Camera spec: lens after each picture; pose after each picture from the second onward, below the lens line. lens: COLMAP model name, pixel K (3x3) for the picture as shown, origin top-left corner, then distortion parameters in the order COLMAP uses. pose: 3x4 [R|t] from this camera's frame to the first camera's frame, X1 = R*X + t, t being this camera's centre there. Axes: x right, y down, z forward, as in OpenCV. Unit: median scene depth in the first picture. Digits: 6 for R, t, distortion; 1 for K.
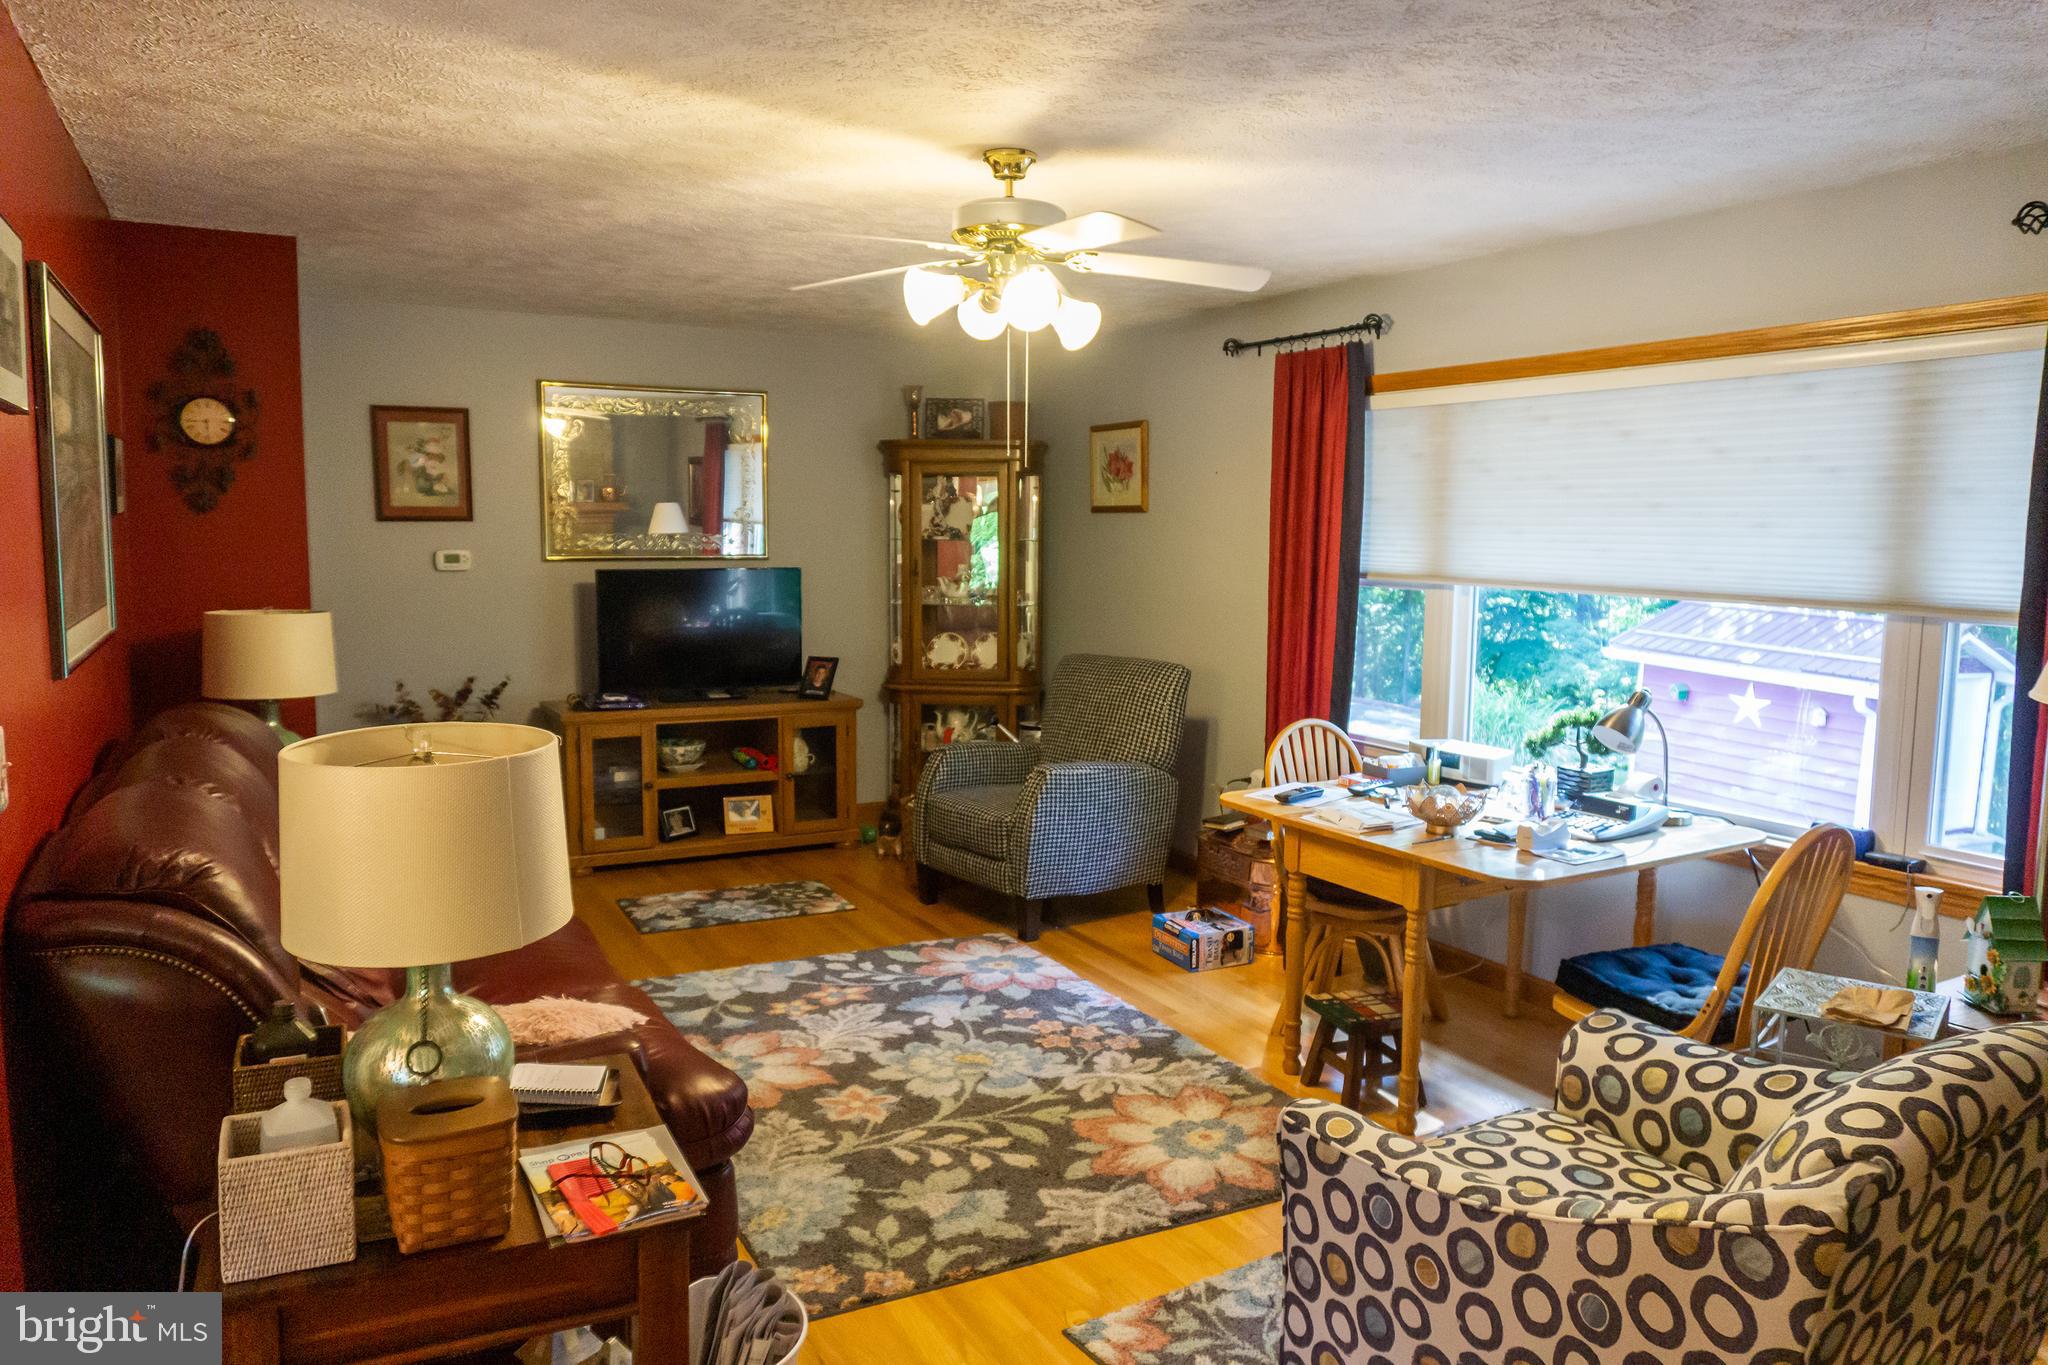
lens RADIAL K [[1408.8, 0, 1024.0], [0, 1408.8, 682.5], [0, 0, 1]] dist [-0.005877, -0.001831]
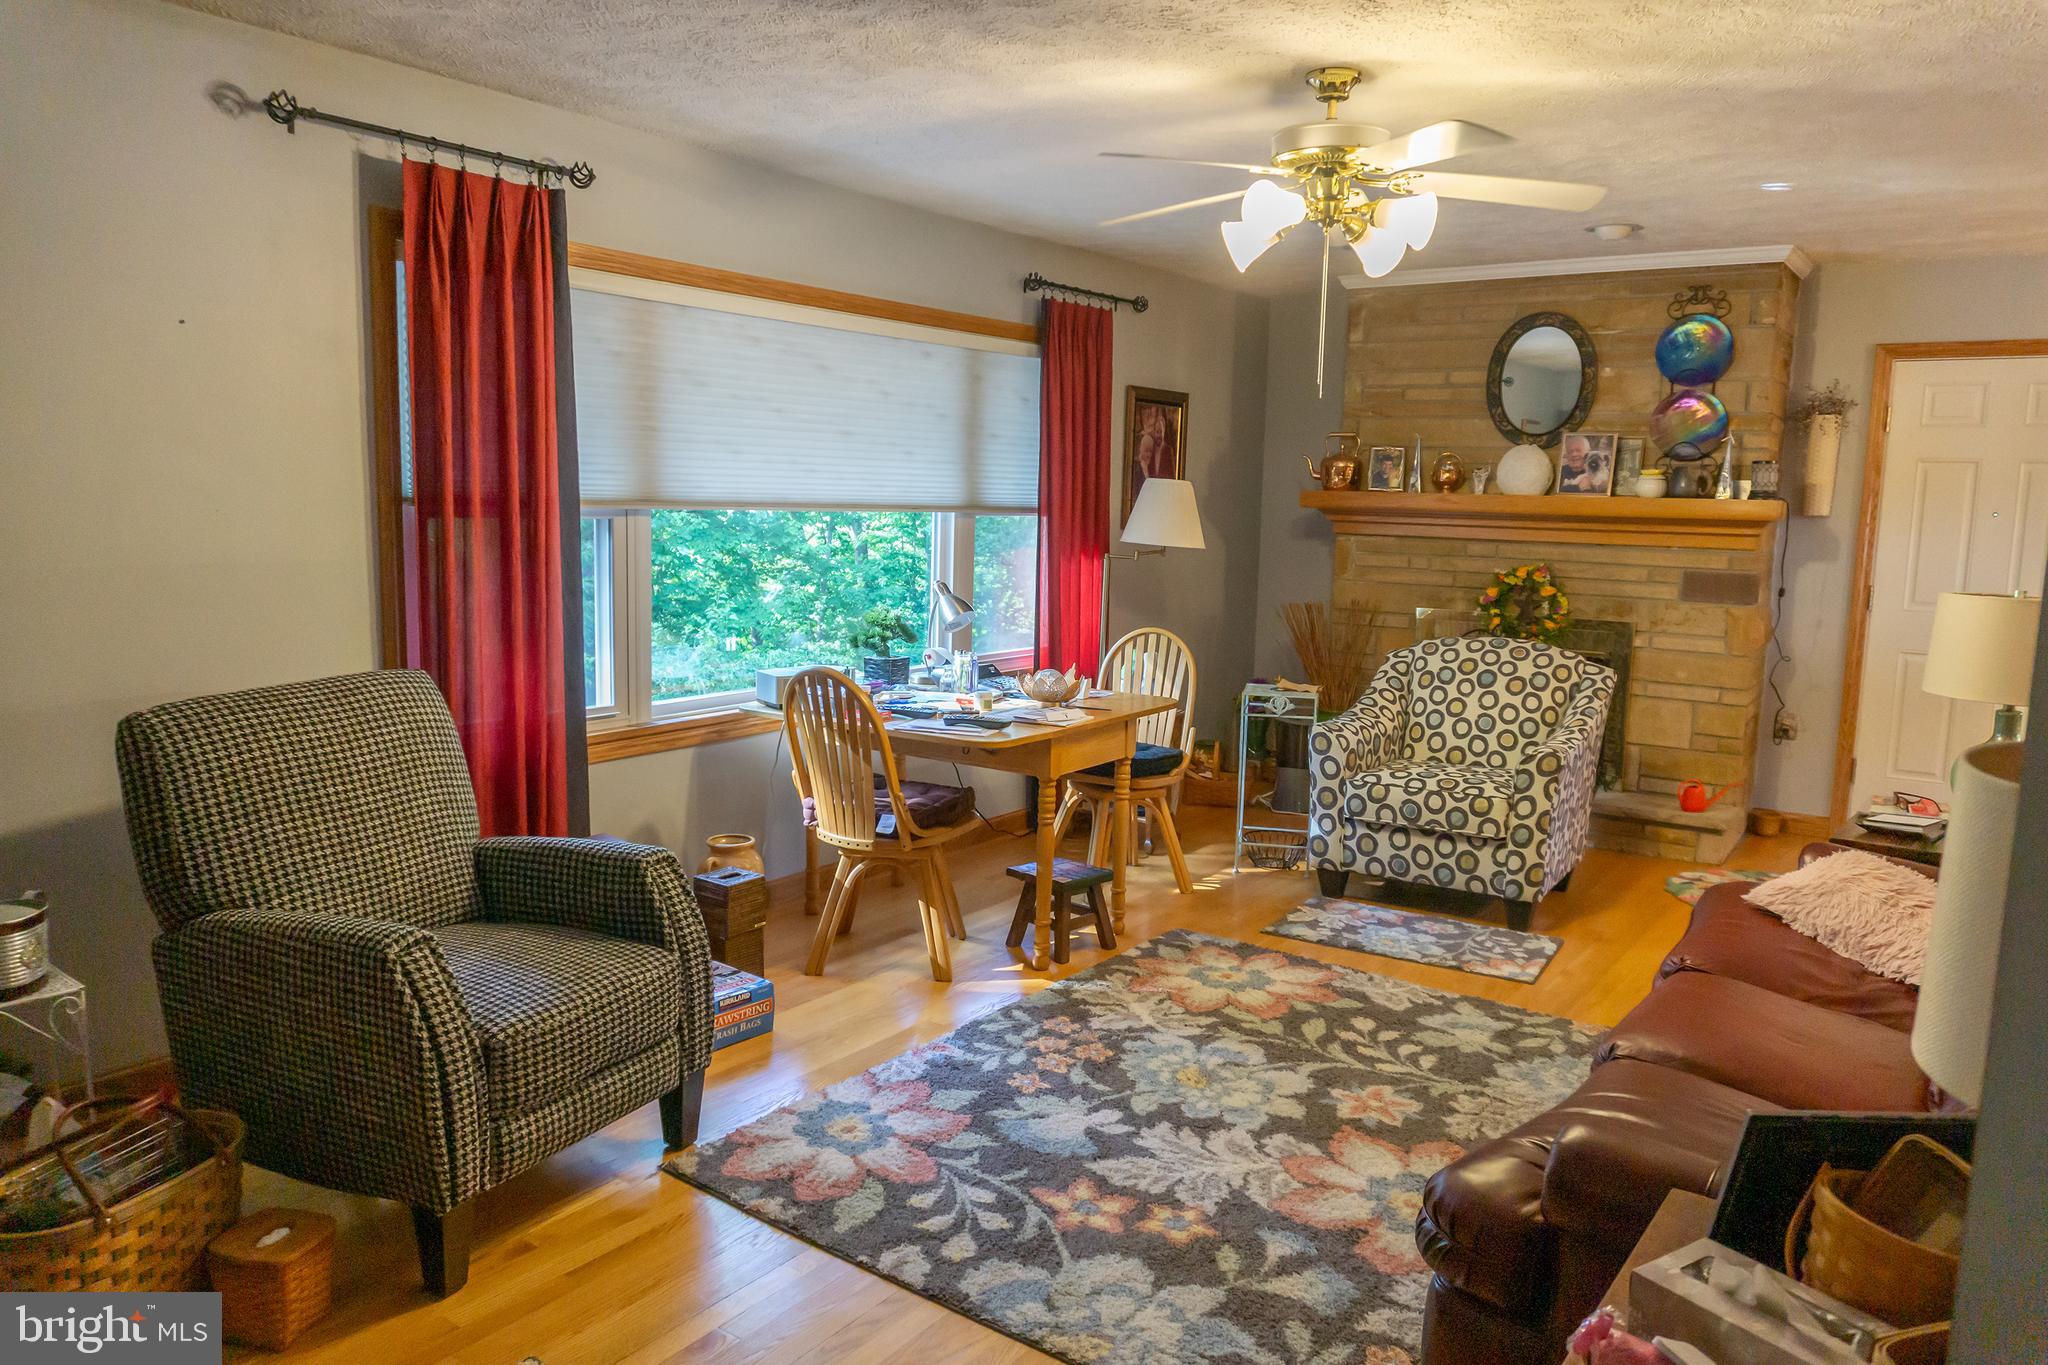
lens RADIAL K [[1431.0, 0, 1024.0], [0, 1431.0, 682.5], [0, 0, 1]] dist [-0.024358, -0.002464]
pose [[-0.437744, -0.138749, 0.888329, -0.687332], [0.073215, 0.979239, 0.189027, -0.130925], [-0.896114, 0.147784, -0.418498, 1.341922]]
